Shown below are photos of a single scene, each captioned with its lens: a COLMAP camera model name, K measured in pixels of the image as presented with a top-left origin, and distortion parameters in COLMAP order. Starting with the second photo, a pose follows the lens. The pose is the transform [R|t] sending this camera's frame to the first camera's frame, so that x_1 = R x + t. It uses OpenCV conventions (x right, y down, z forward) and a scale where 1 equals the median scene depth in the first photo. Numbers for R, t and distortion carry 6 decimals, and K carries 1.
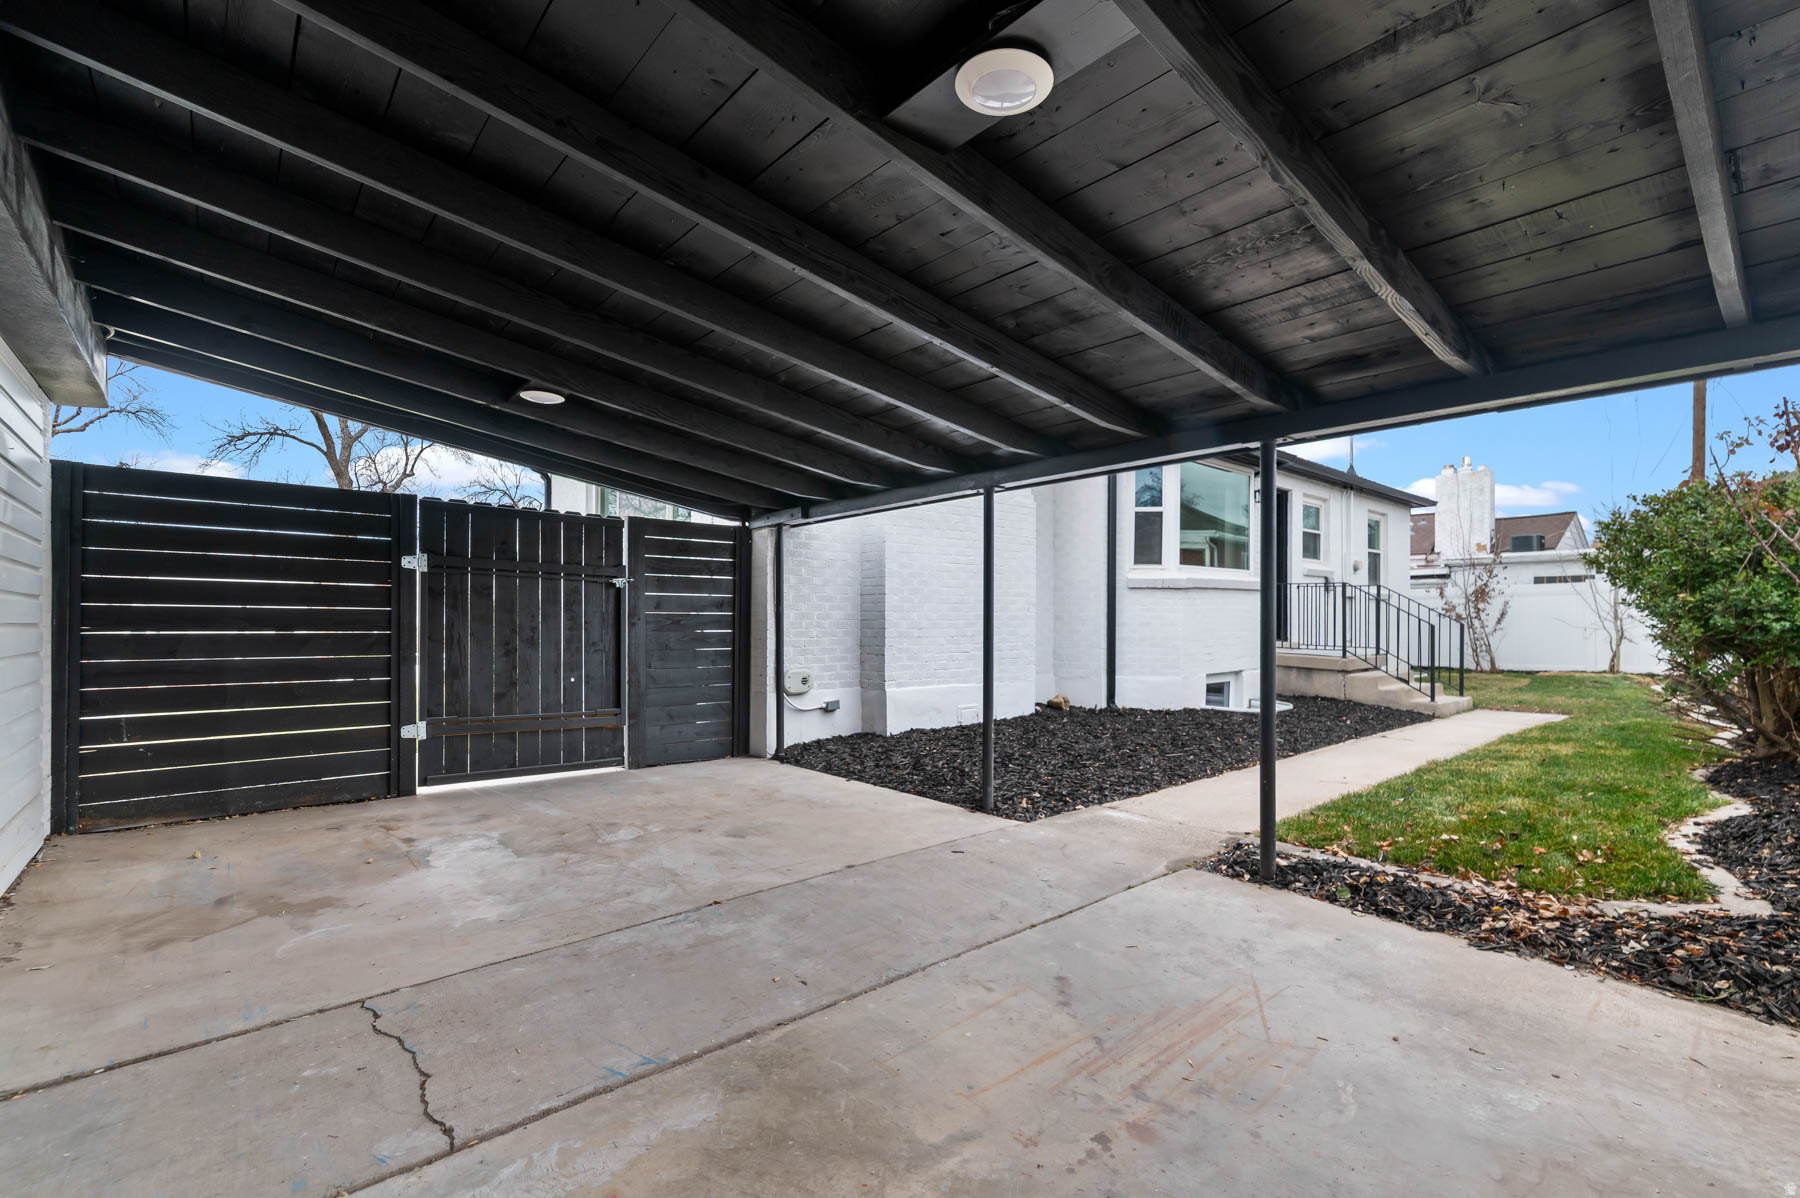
lens RADIAL K [[784.8, 0, 901.0], [0, 784.8, 608.0], [0, 0, 1]] dist [0.001993, 0.000721]
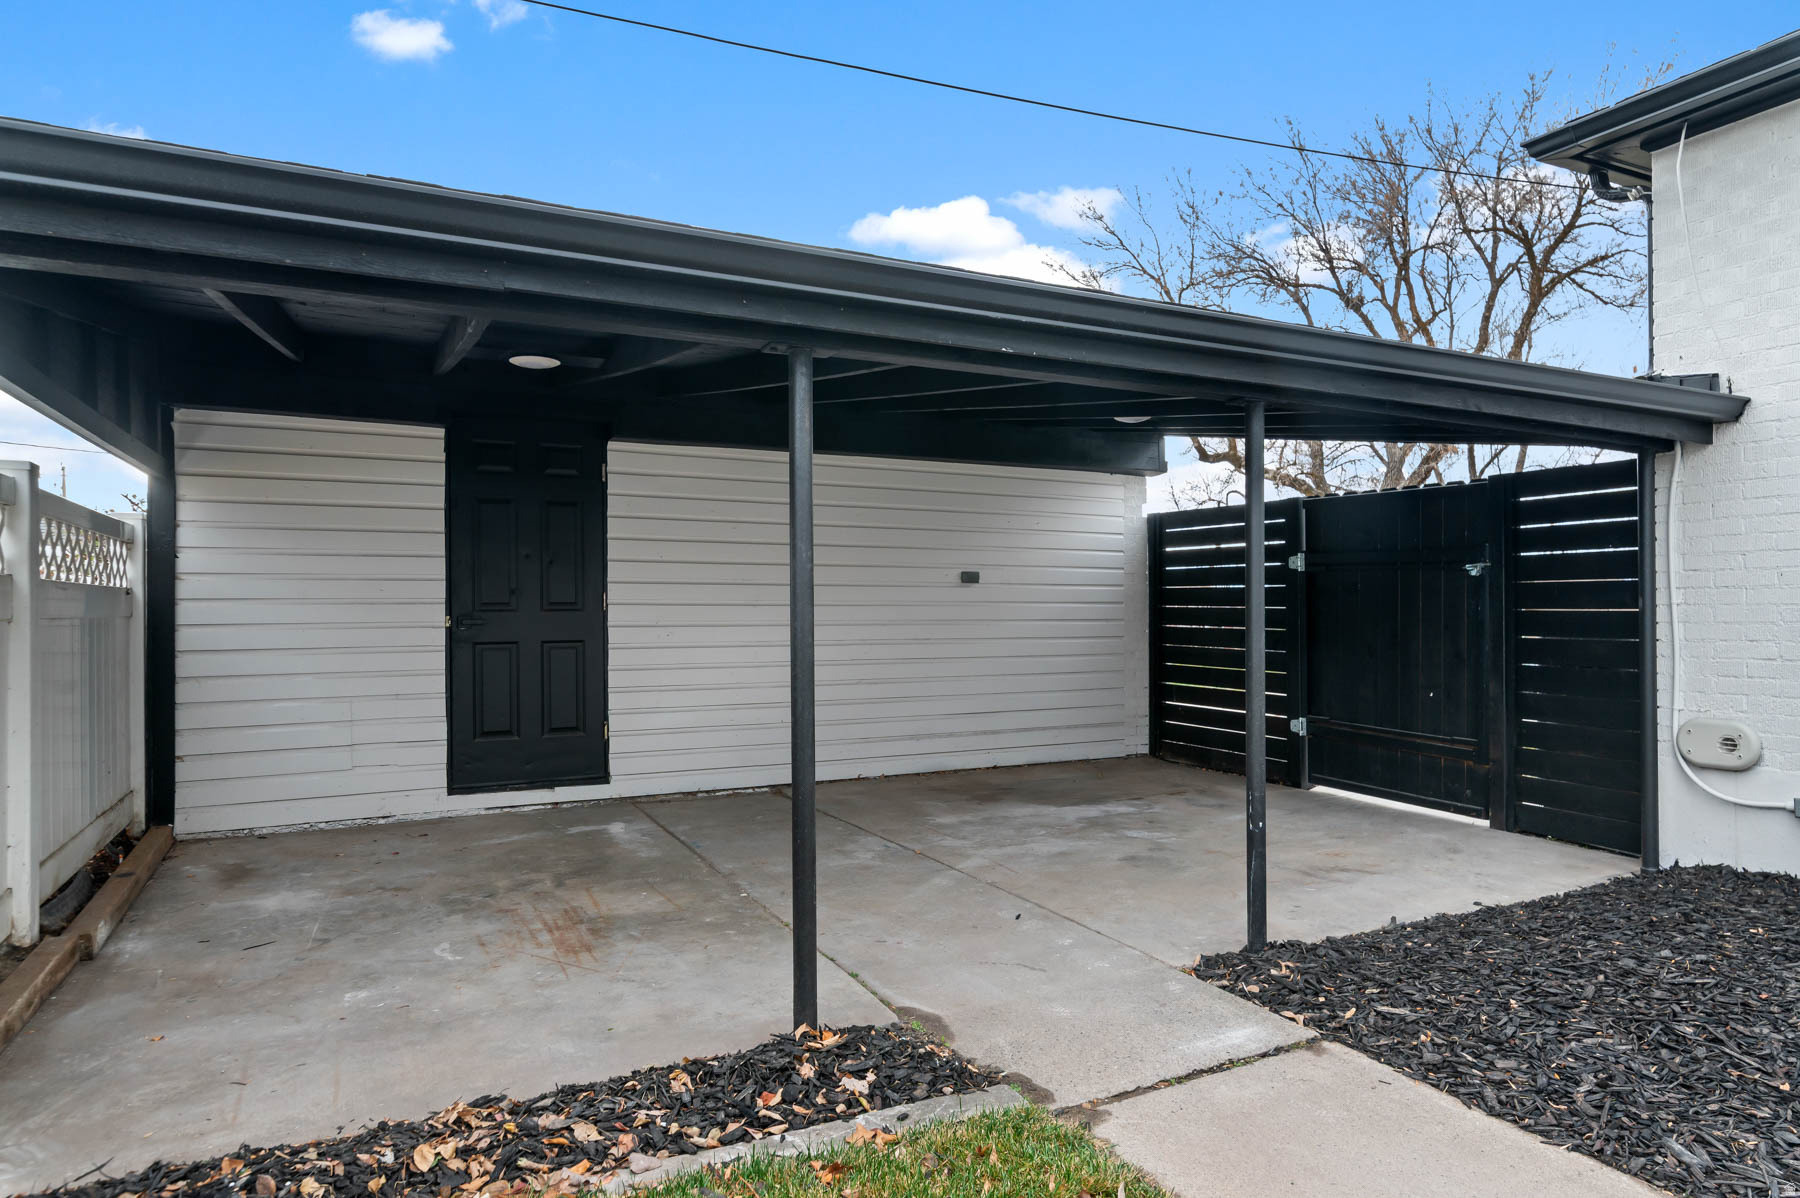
lens RADIAL K [[1084.2, 0, 899.0], [0, 1084.2, 604.4], [0, 0, 1]] dist [-0.007224, -0.001815]
pose [[-0.252895, -0.004570, -0.967483, 0.290848], [0.016790, 0.999818, -0.009111, 0.002203], [0.967348, -0.018548, -0.252772, 0.296088]]
